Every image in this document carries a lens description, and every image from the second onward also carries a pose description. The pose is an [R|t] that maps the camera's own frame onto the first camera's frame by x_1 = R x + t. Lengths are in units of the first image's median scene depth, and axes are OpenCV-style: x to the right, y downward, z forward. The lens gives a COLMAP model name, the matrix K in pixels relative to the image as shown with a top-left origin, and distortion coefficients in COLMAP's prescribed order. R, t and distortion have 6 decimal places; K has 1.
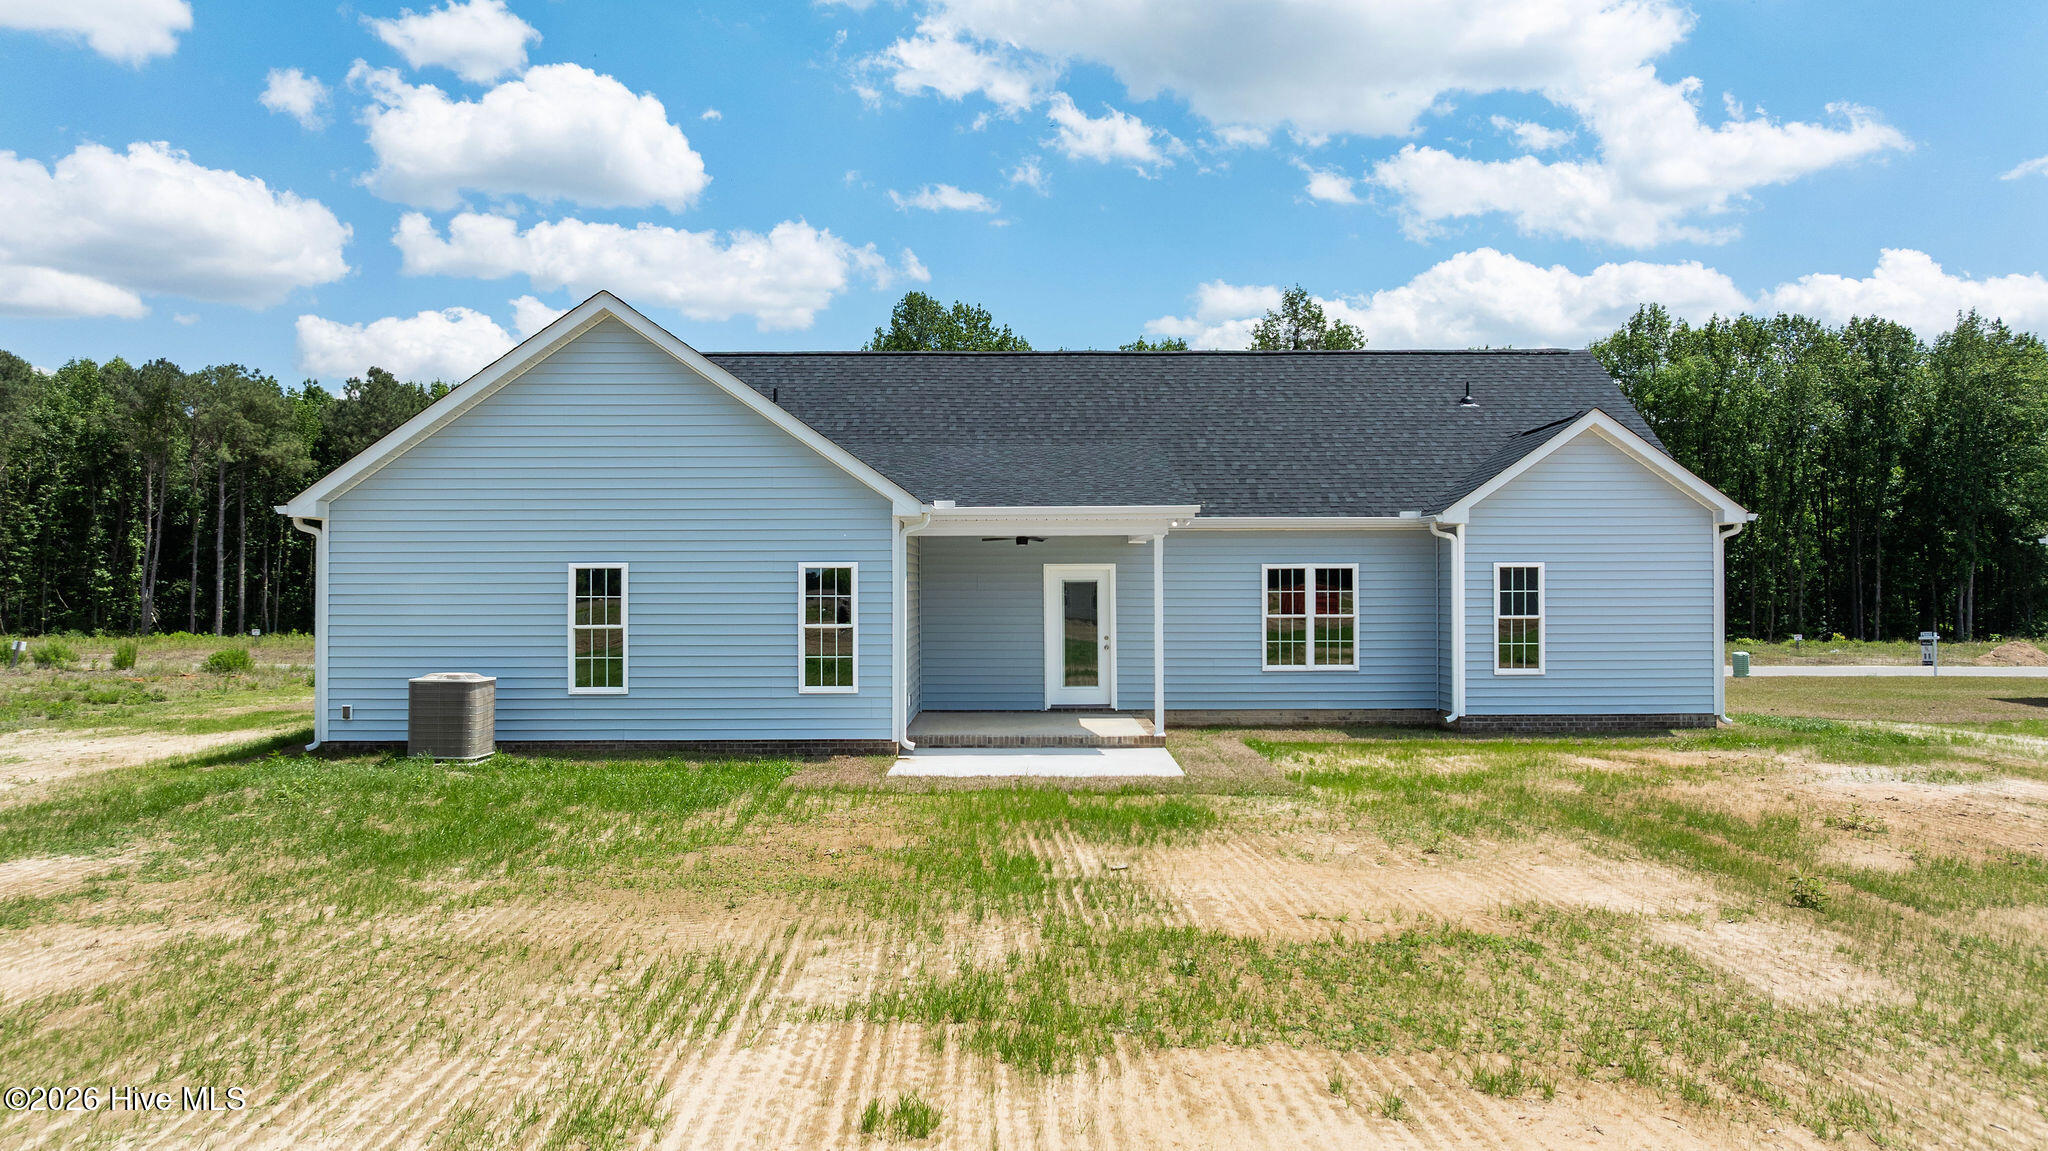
lens RADIAL K [[1448.6, 0, 1024.0], [0, 1448.6, 575.5], [0, 0, 1]] dist [-0.035930, 0.040835]
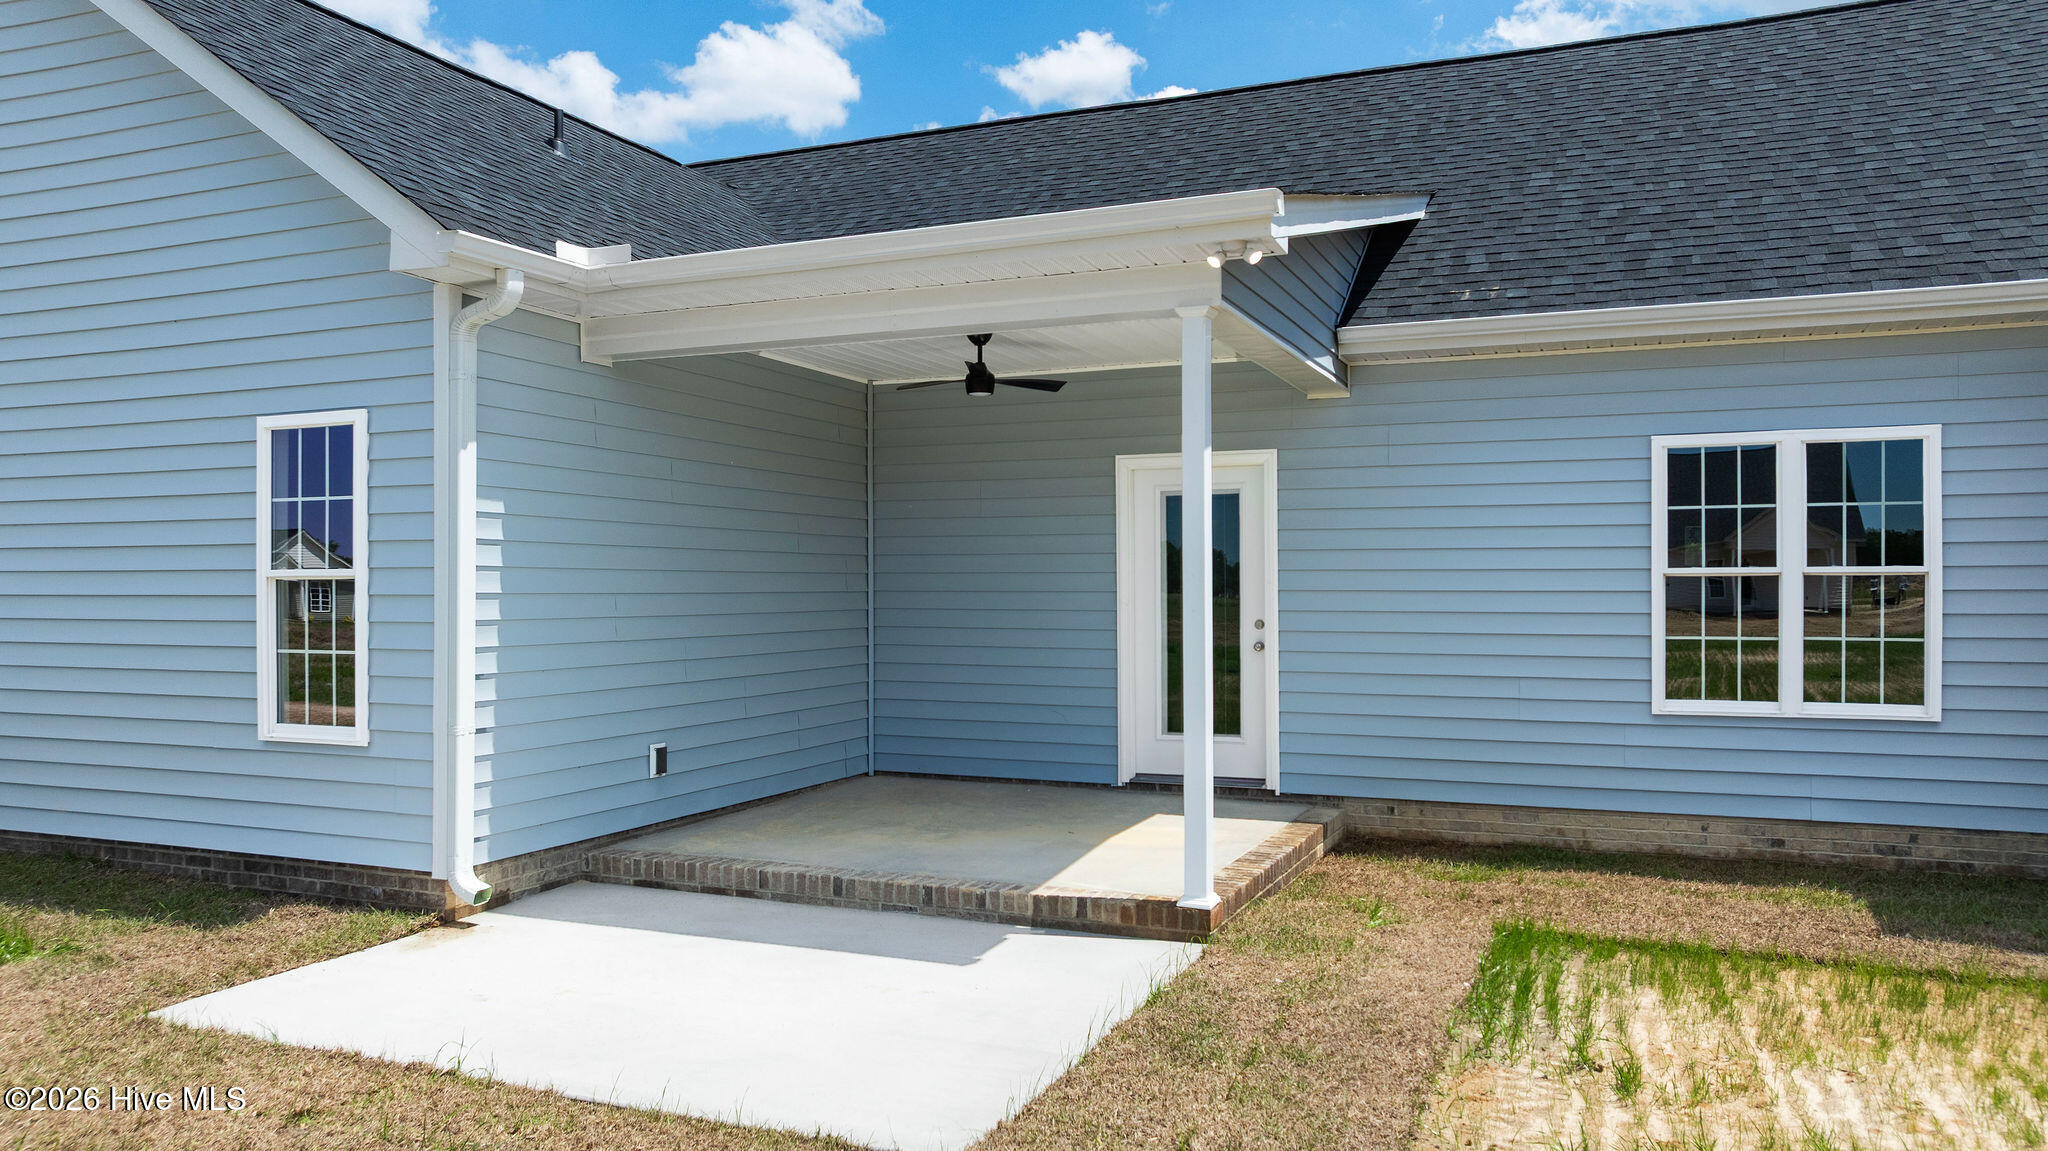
lens RADIAL K [[1461.6, 0, 1024.0], [0, 1461.6, 575.5], [0, 0, 1]] dist [-0.030830, 0.029327]
pose [[0.919005, 0.000359, -0.394246, 0.200780], [0.000303, 0.999999, 0.001619, 0.034864], [0.394246, -0.001607, 0.919003, 0.710165]]
